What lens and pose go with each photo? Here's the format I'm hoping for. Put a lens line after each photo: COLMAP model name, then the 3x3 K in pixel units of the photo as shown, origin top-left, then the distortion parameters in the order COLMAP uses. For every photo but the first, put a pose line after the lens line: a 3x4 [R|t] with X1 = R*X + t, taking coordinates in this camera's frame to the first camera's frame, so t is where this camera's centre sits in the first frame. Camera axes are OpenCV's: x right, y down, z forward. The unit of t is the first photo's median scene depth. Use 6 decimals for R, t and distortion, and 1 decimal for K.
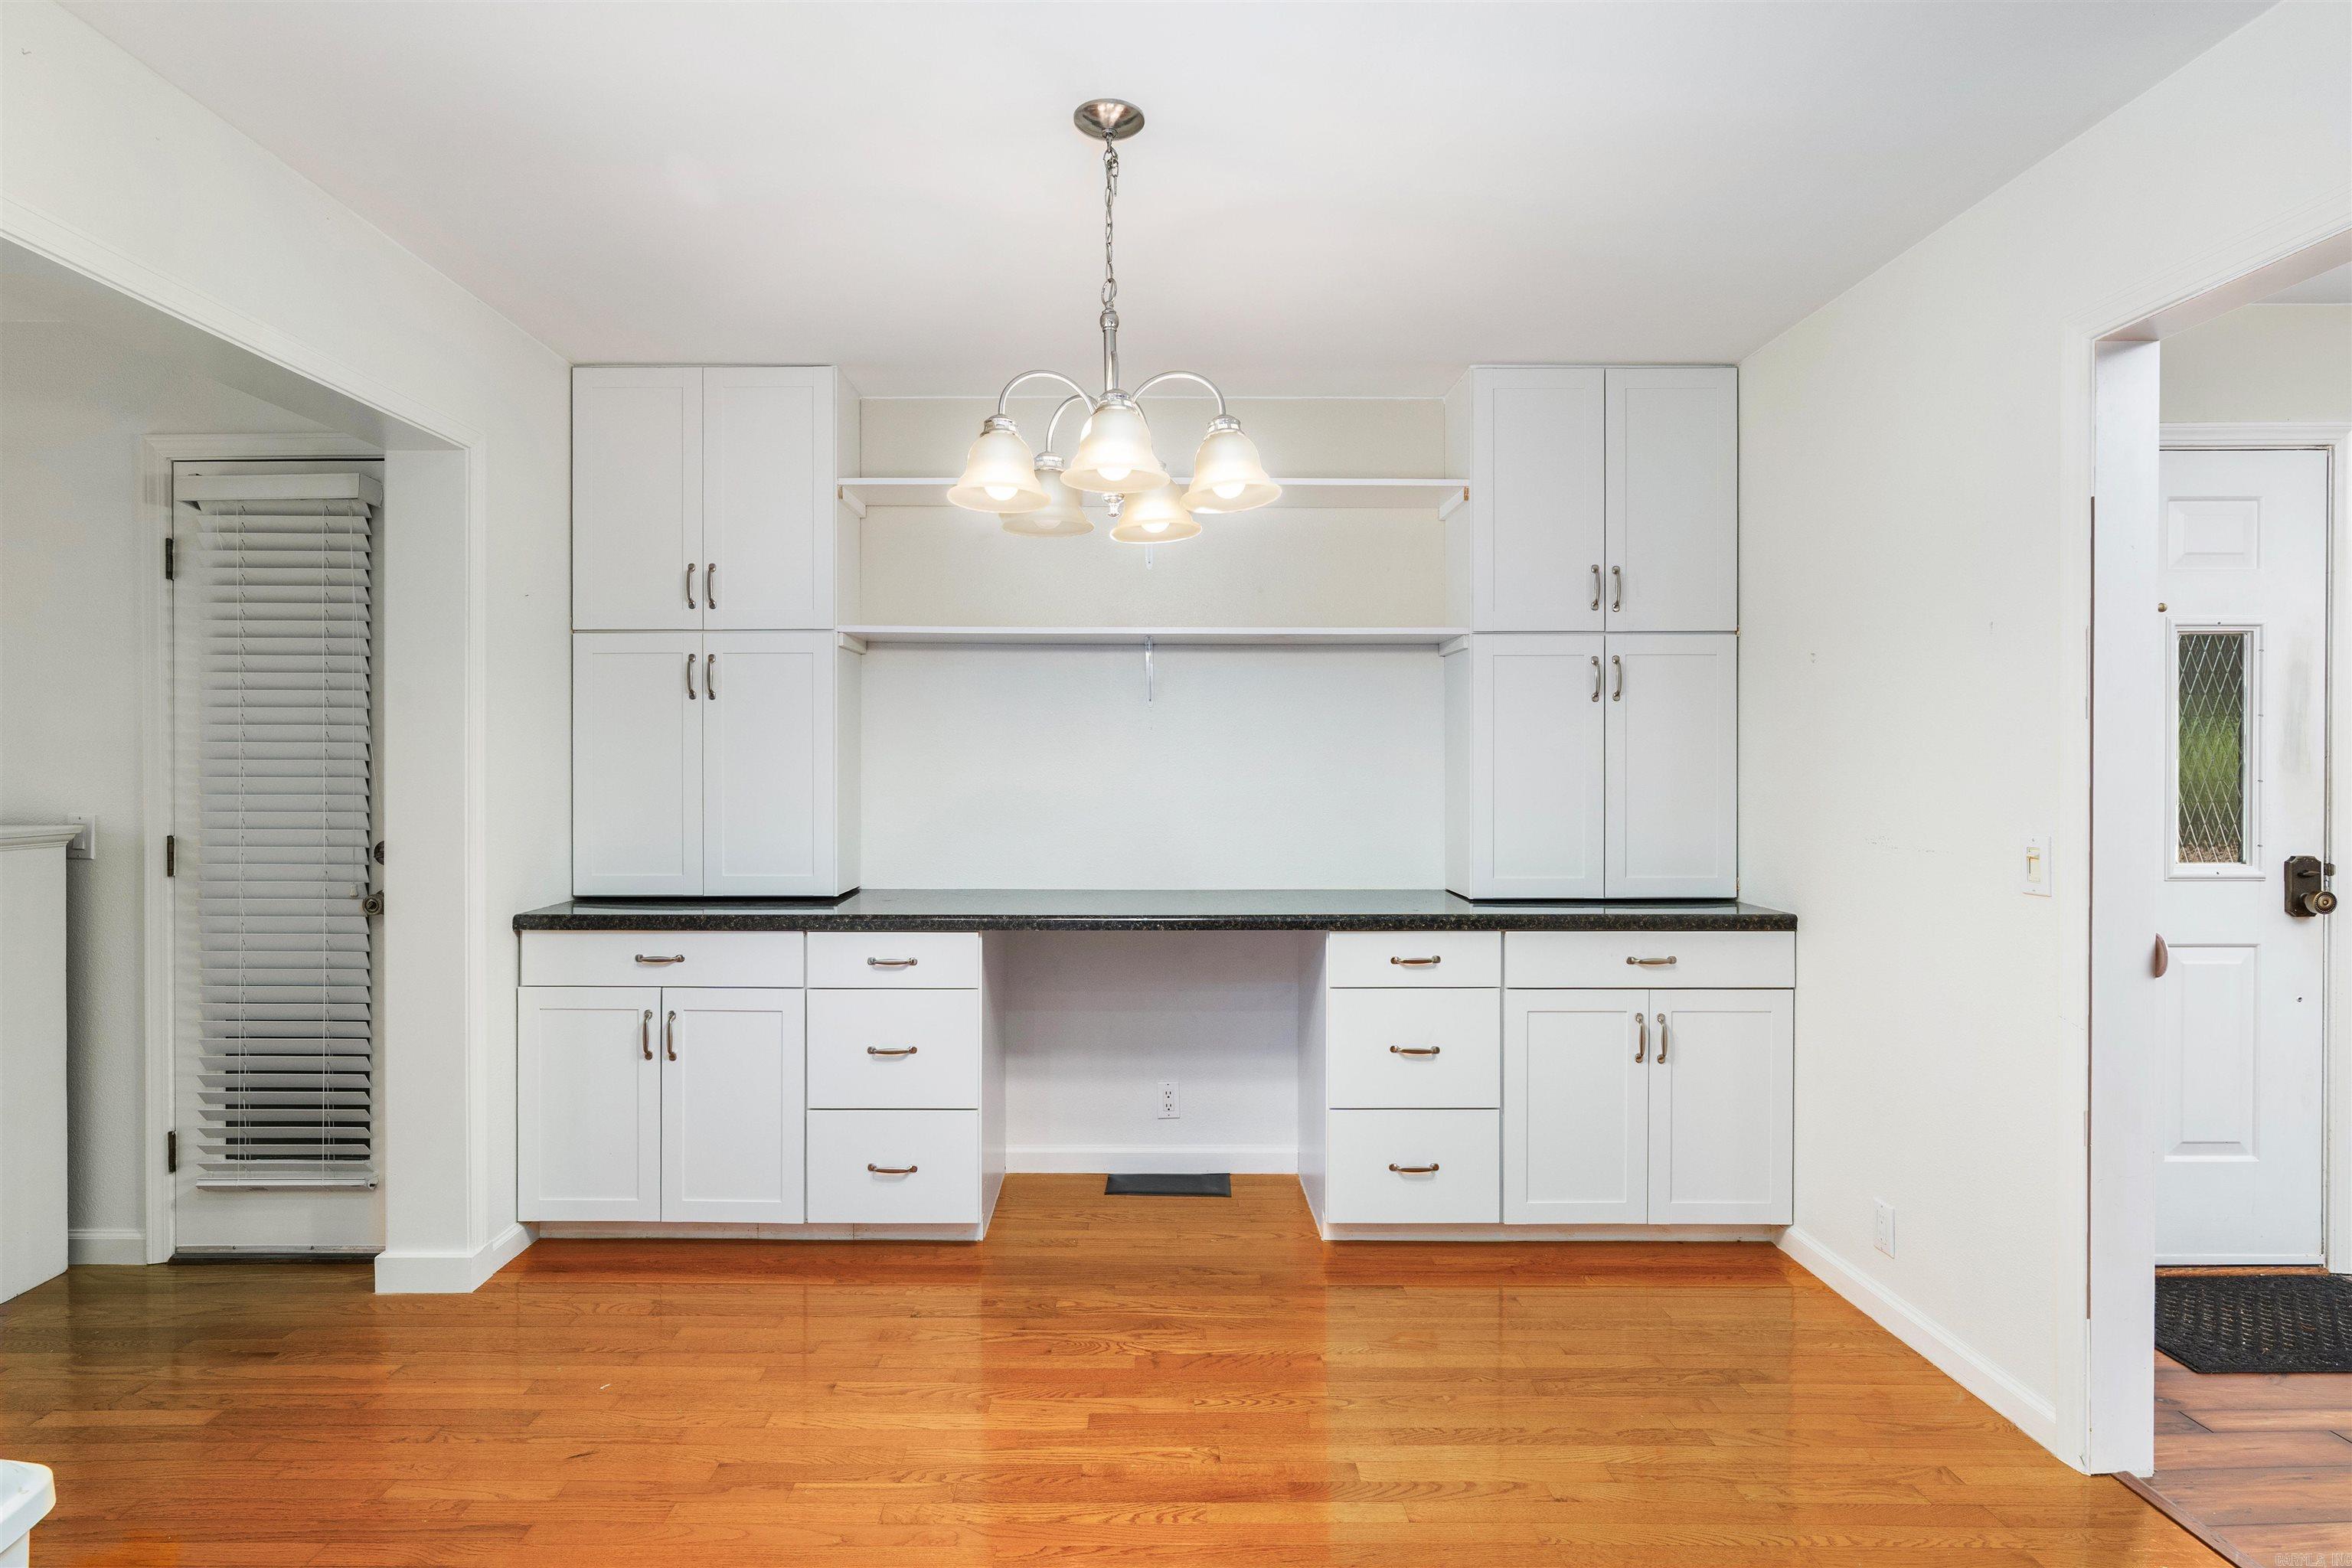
lens RADIAL K [[1181.4, 0, 1176.6], [0, 1181.4, 771.8], [0, 0, 1]] dist [-0.000193, 0.000086]
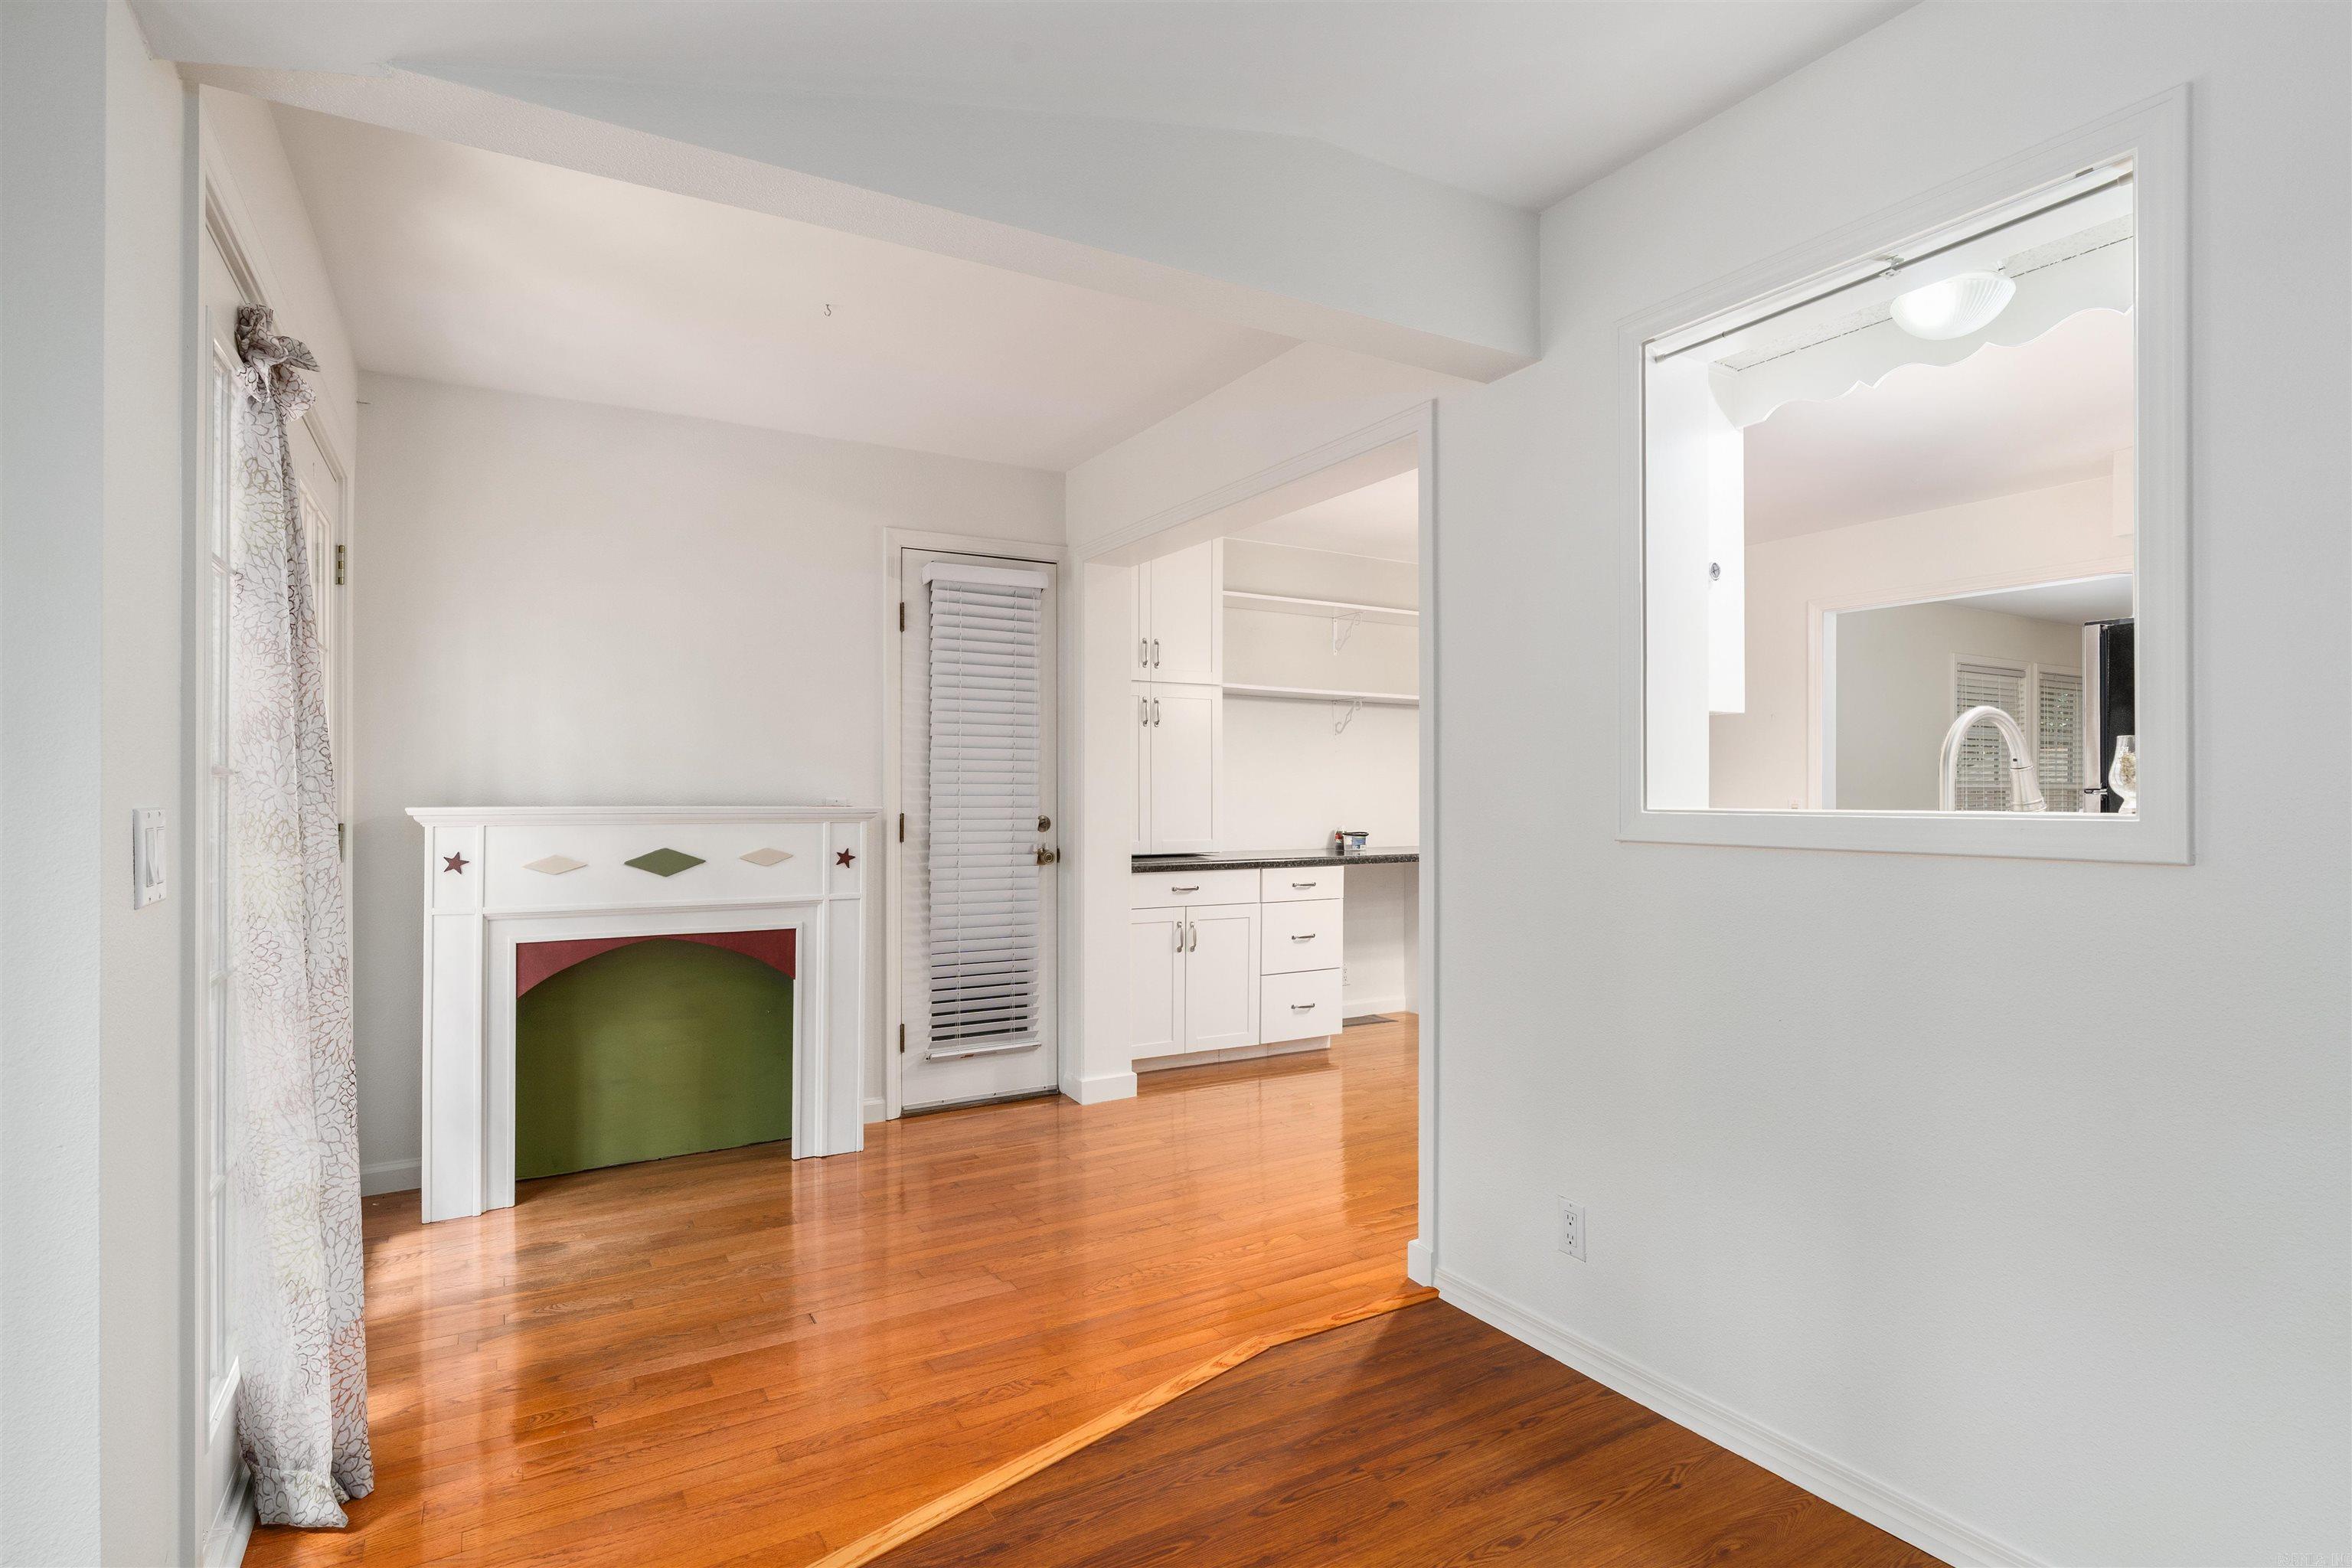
lens RADIAL K [[1181.4, 0, 1173.0], [0, 1181.4, 790.3], [0, 0, 1]] dist [-0.000193, 0.000086]
pose [[0.857431, 0.002937, 0.514591, -1.294530], [0.004515, 0.999902, -0.013230, 0.046607], [-0.514579, 0.013667, 0.857334, -0.371669]]
